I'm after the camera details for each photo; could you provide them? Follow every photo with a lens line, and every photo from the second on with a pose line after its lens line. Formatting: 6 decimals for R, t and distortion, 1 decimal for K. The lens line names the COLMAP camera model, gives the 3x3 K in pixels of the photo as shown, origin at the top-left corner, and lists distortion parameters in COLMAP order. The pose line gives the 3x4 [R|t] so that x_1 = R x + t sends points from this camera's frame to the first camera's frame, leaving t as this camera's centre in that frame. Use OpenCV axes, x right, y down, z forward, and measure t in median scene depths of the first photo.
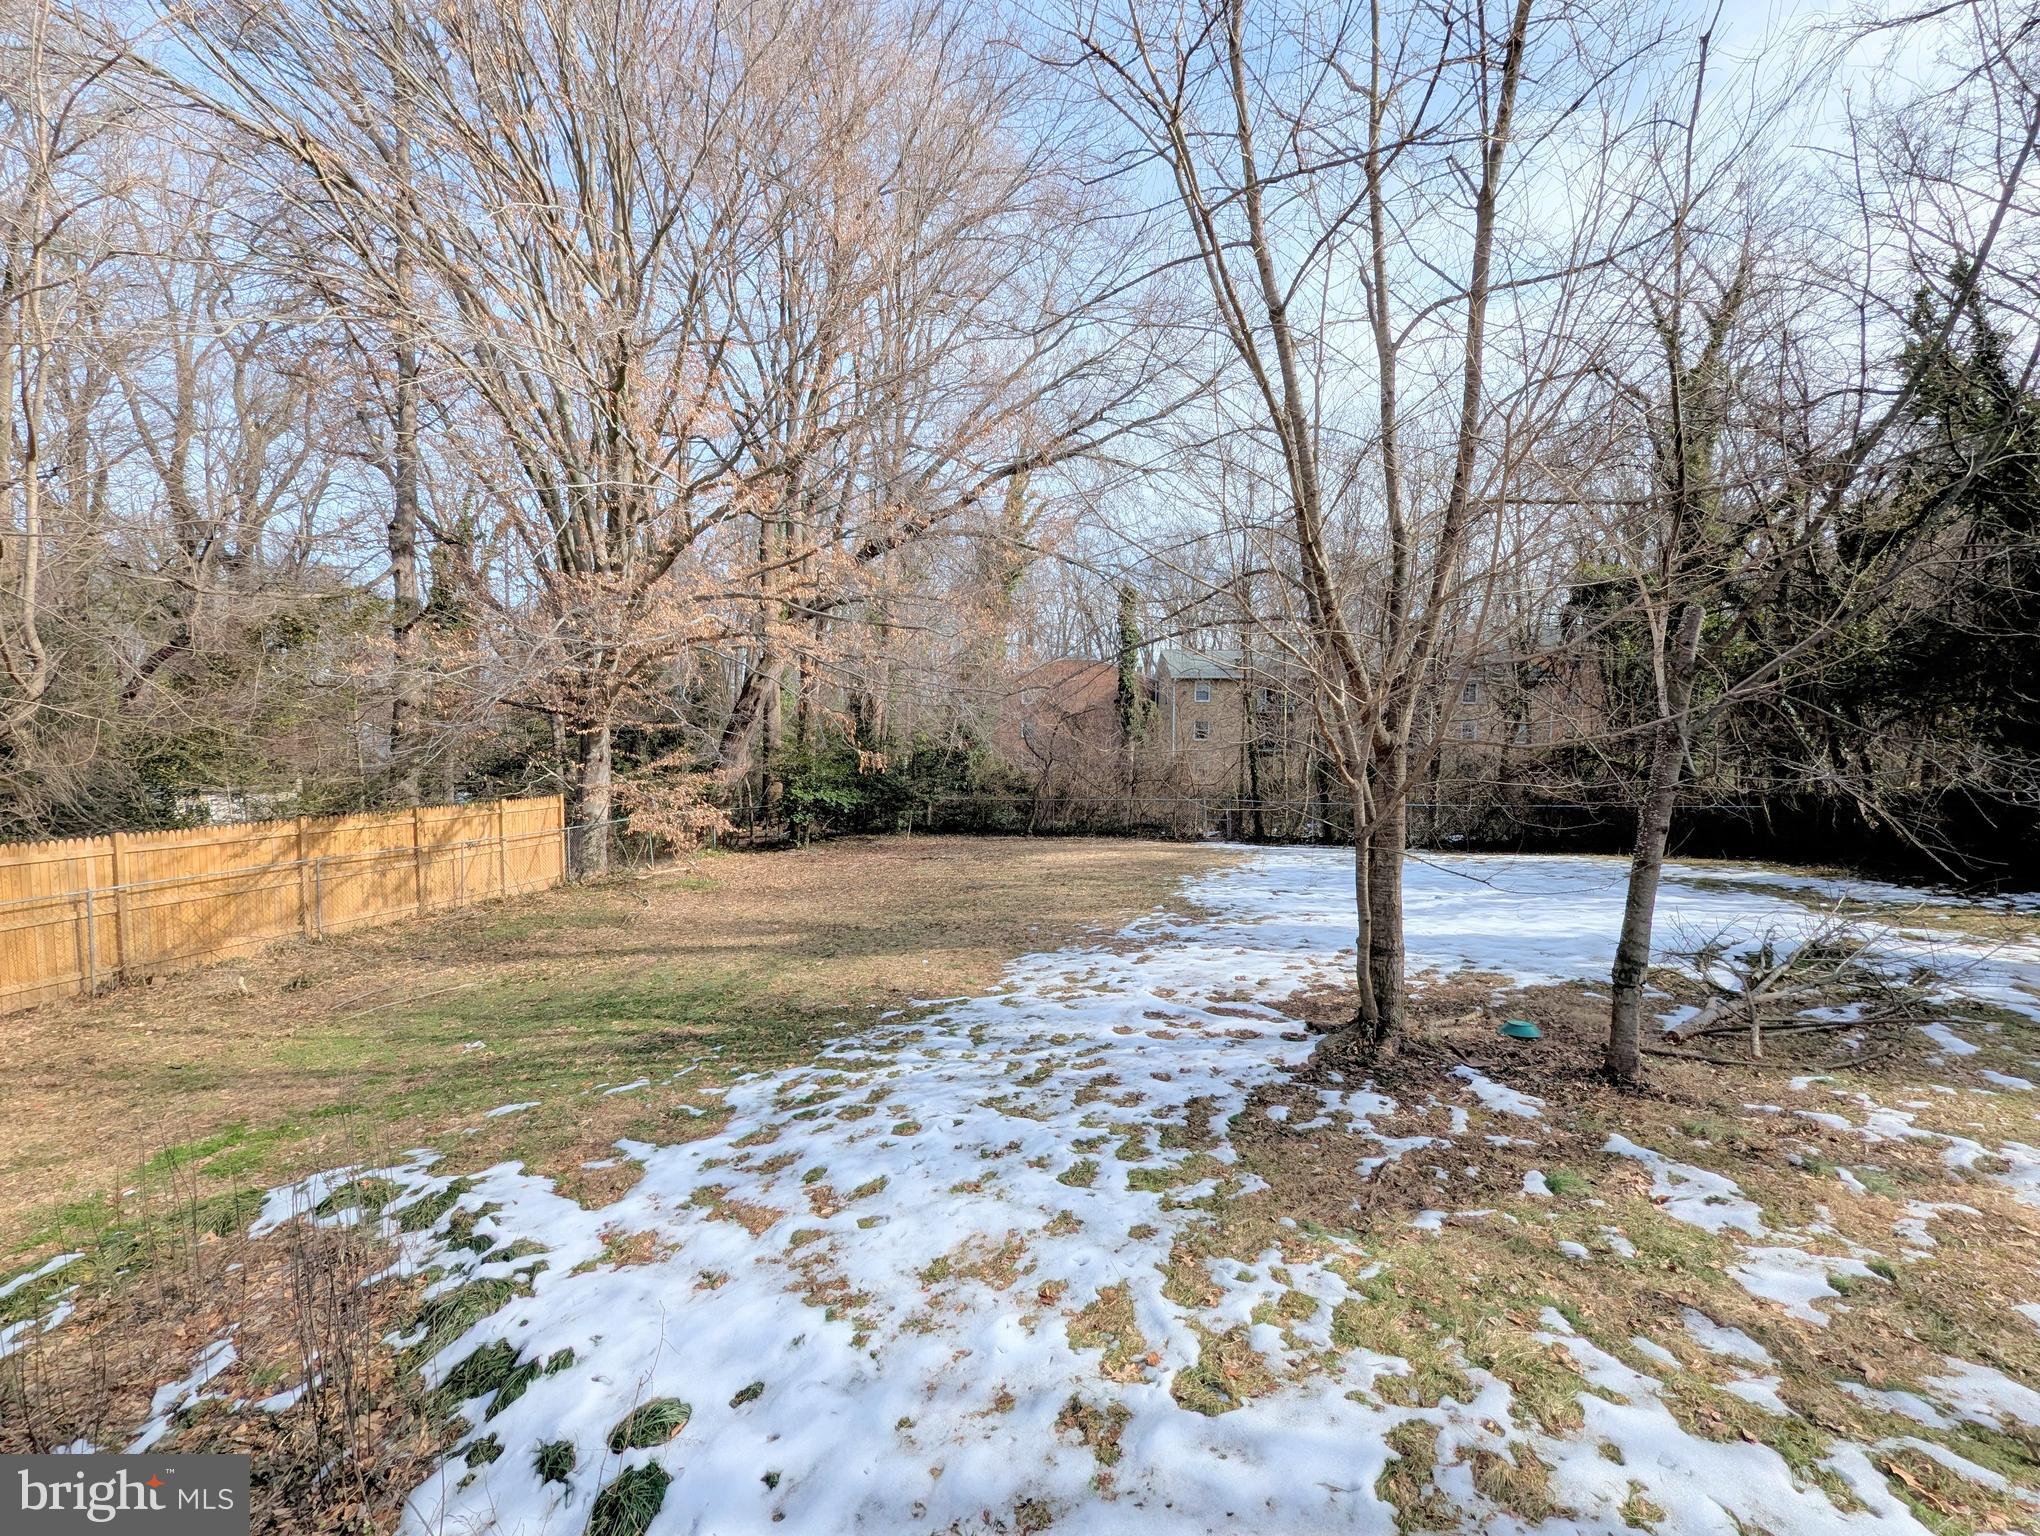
lens RADIAL K [[849.5, 0, 1019.7], [0, 849.5, 772.0], [0, 0, 1]] dist [-0.005750, 0.000639]
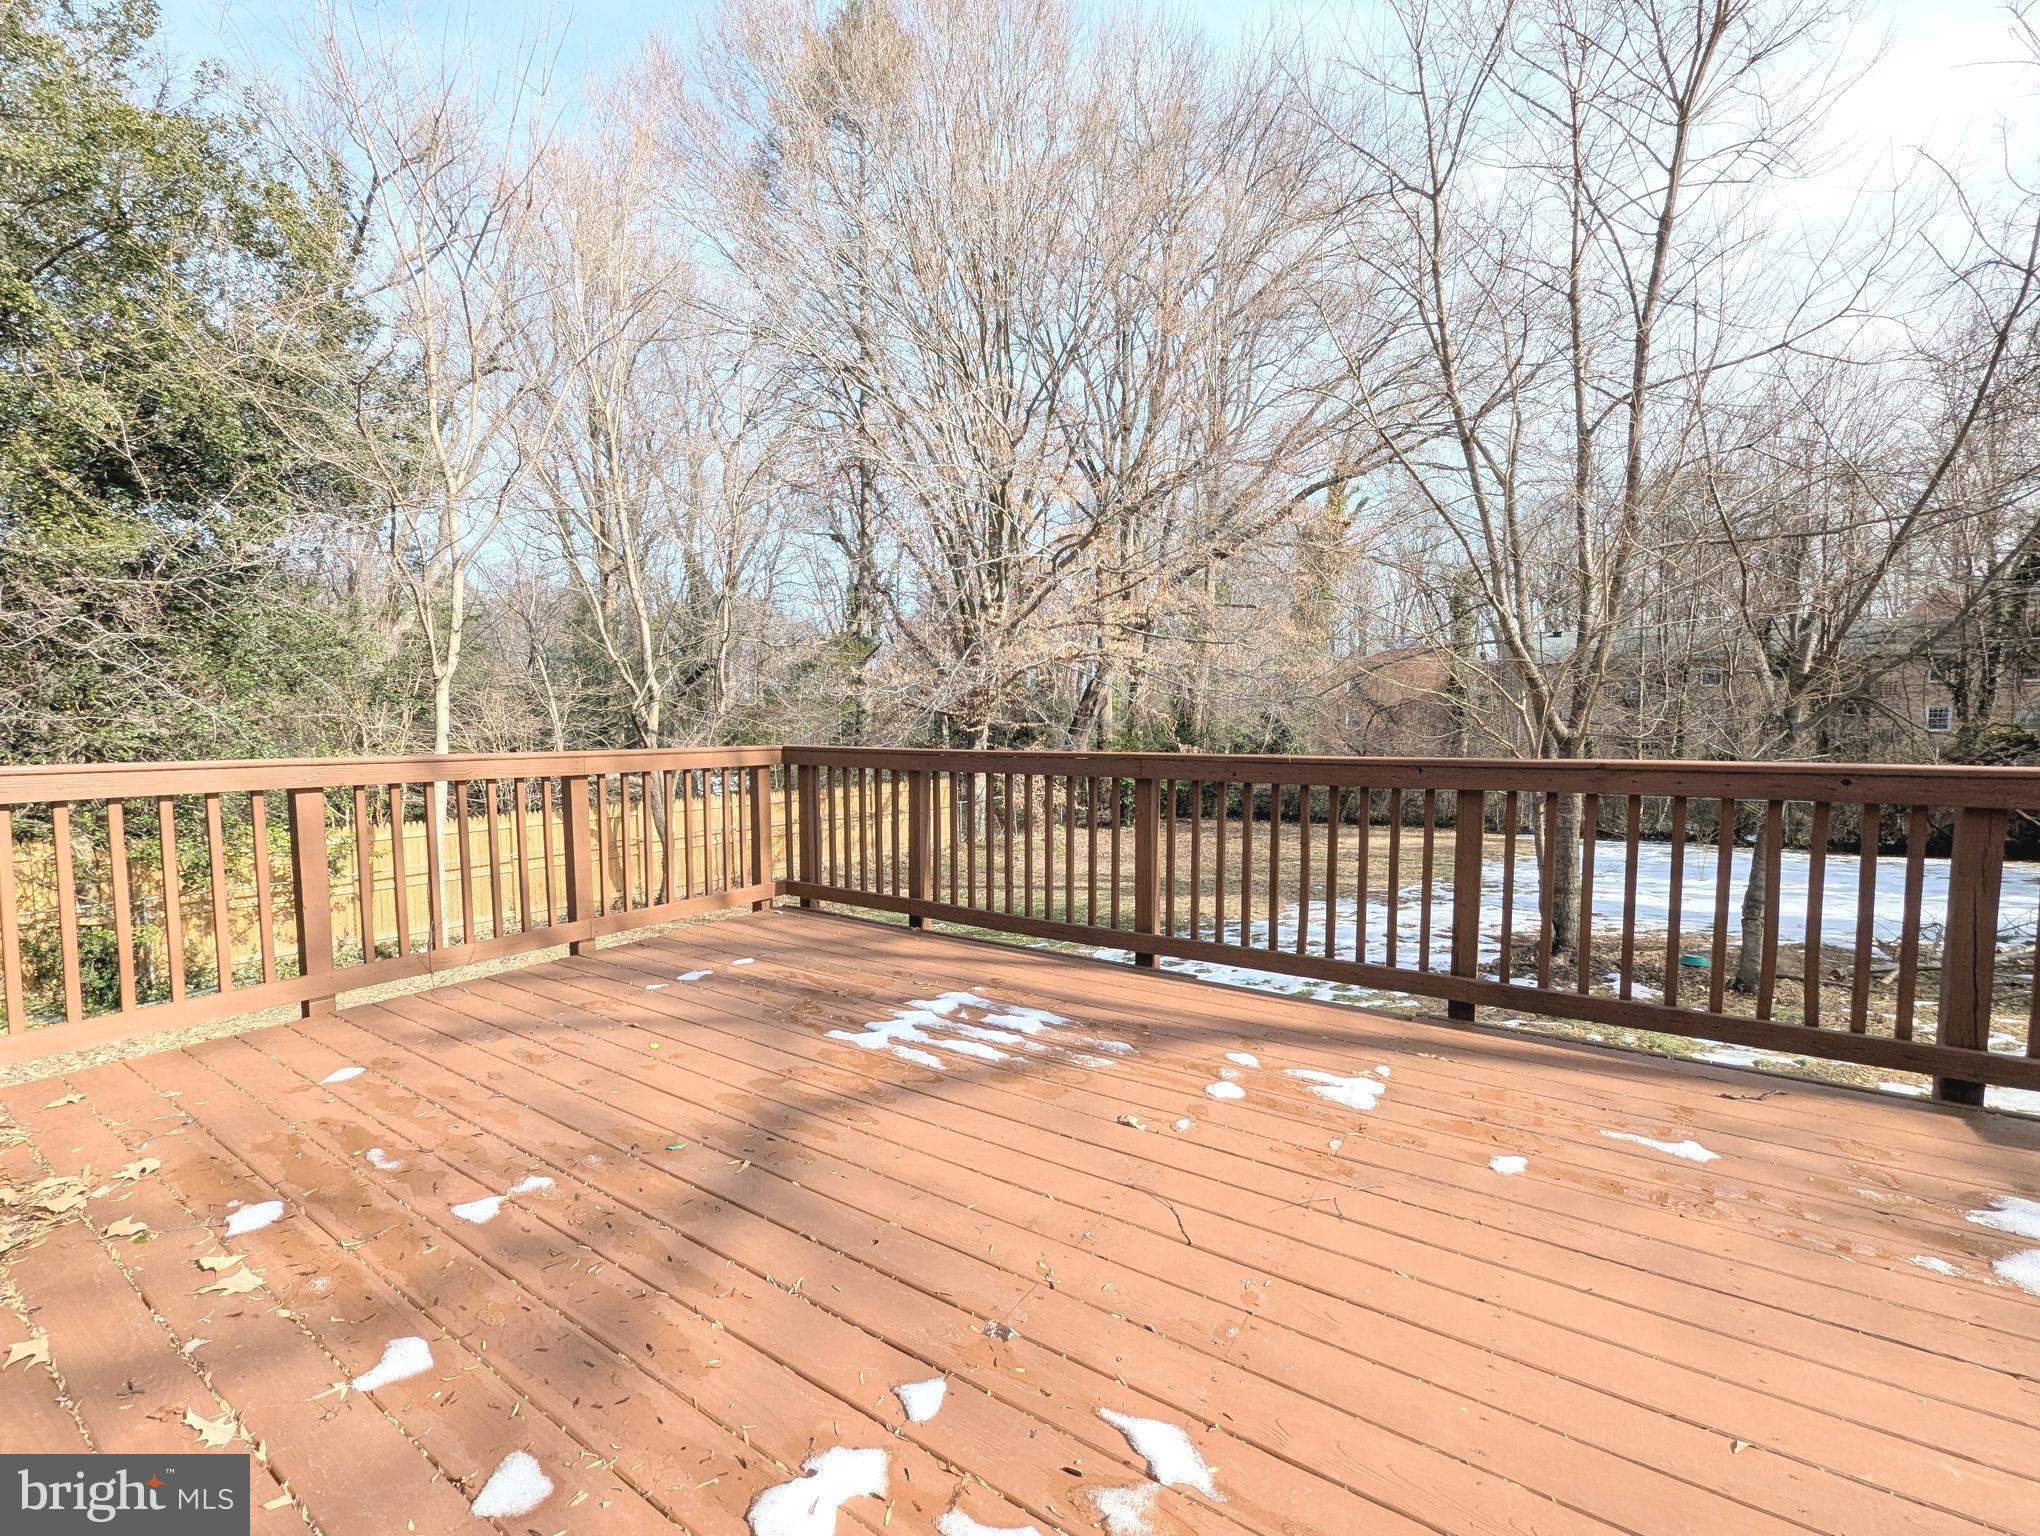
lens RADIAL K [[849.5, 0, 1016.1], [0, 849.5, 777.6], [0, 0, 1]] dist [-0.005750, 0.000639]
pose [[0.928716, 0.012273, -0.370588, 0.036934], [-0.006684, 0.999844, 0.016361, 0.004341], [0.370731, -0.012718, 0.928653, -0.176769]]
